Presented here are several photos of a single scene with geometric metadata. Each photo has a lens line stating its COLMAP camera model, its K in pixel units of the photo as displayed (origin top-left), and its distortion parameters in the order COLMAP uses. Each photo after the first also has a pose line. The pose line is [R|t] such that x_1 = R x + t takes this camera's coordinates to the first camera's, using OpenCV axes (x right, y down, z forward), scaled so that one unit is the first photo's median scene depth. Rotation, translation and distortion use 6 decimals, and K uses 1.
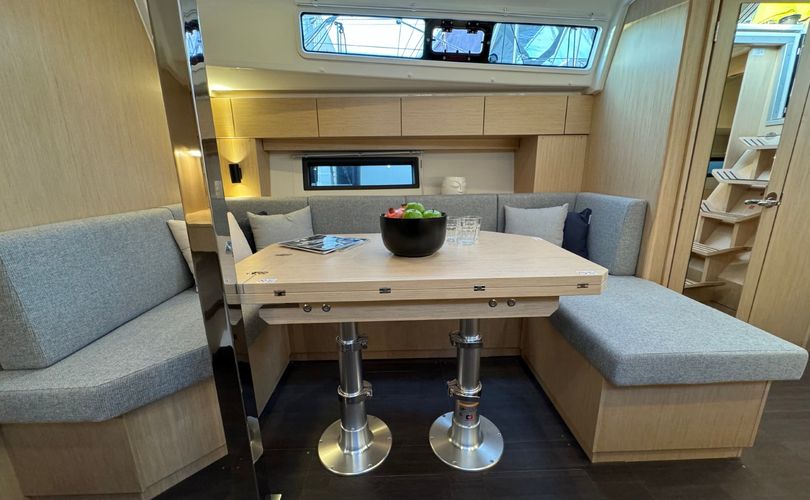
lens RADIAL K [[323.4, 0, 407.5], [0, 323.4, 247.9], [0, 0, 1]] dist [-0.002732, -0.000191]
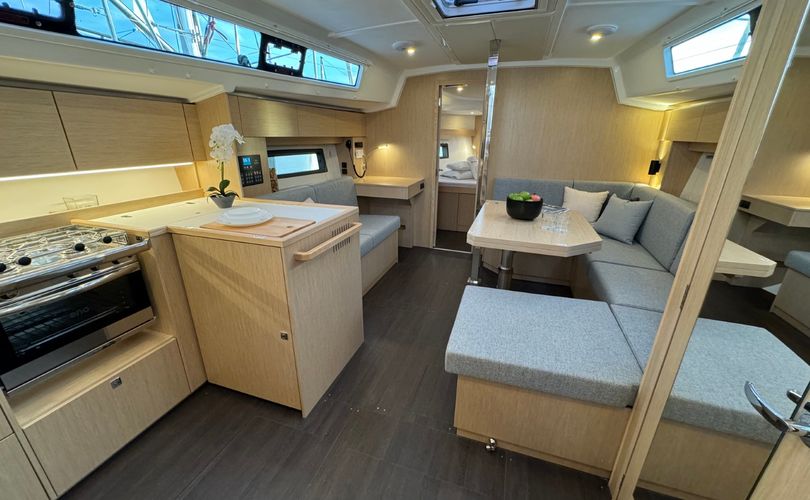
lens RADIAL K [[323.4, 0, 405.6], [0, 323.4, 249.9], [0, 0, 1]] dist [-0.002732, -0.000191]
pose [[-0.338850, 0.325980, -0.882563, 1.131703], [-0.227389, 0.881874, 0.413029, -0.255724], [0.912948, 0.340640, -0.224699, 0.492531]]
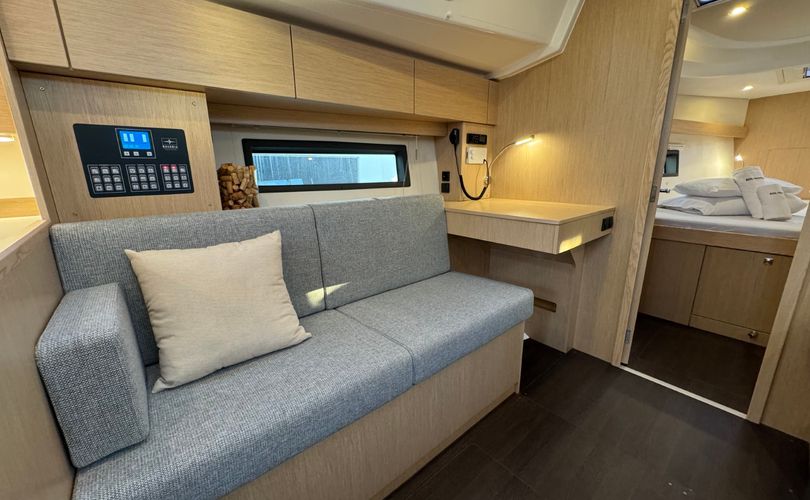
lens RADIAL K [[323.4, 0, 405.8], [0, 323.4, 249.7], [0, 0, 1]] dist [-0.002732, -0.000191]
pose [[-0.772173, 0.176686, -0.610353, 0.271185], [-0.130311, 0.896112, 0.424267, -0.059346], [0.621907, 0.407143, -0.668929, 0.297817]]
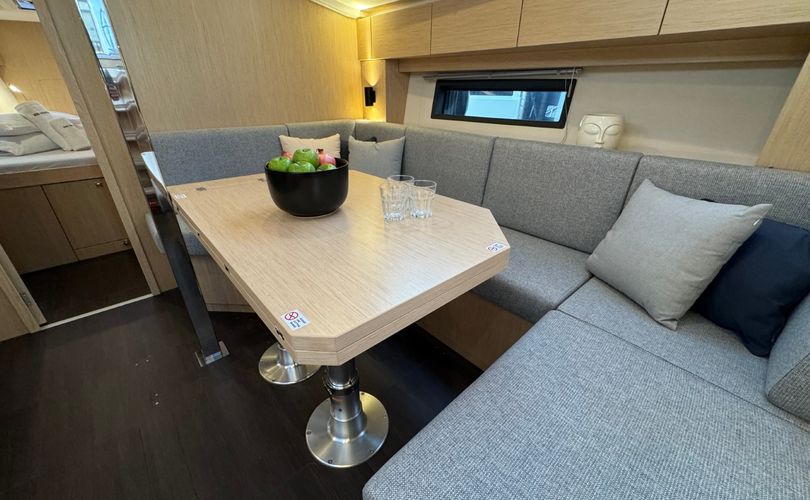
lens RADIAL K [[323.4, 0, 404.8], [0, 323.4, 248.9], [0, 0, 1]] dist [-0.002732, -0.000191]
pose [[0.656101, 0.350574, -0.668303, 0.444960], [-0.192196, 0.933974, 0.301252, -0.108282], [0.729789, -0.069207, 0.680160, 0.334987]]
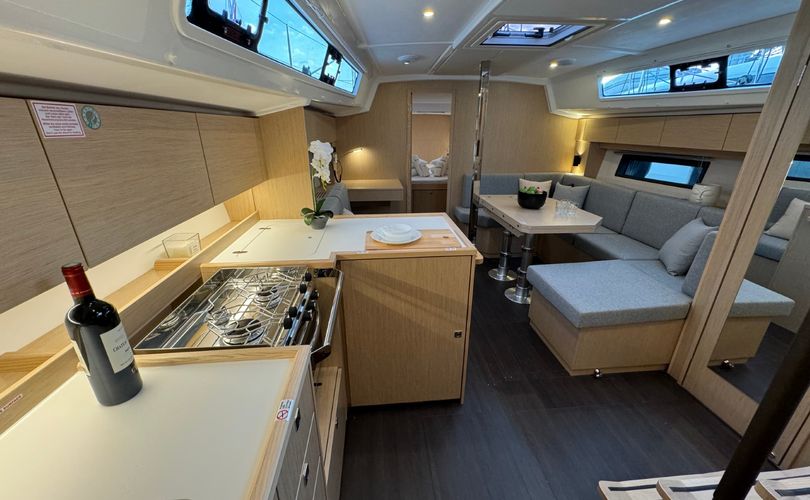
lens RADIAL K [[323.4, 0, 405.7], [0, 323.4, 249.1], [0, 0, 1]] dist [-0.002732, -0.000191]
pose [[0.074069, 0.363683, -0.928574, 1.304997], [-0.239470, 0.910373, 0.337453, -0.165972], [0.968074, 0.197370, 0.154522, -0.118526]]
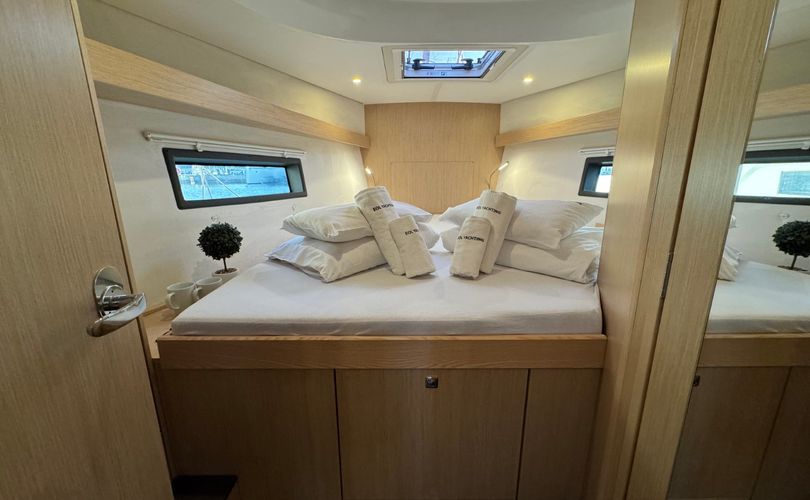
lens RADIAL K [[323.4, 0, 403.8], [0, 323.4, 247.6], [0, 0, 1]] dist [-0.002732, -0.000191]
pose [[-0.016920, 0.235409, -0.971749, -0.621645], [-0.232593, 0.944299, 0.232809, -0.052070], [0.972427, 0.229961, 0.038777, 0.243525]]
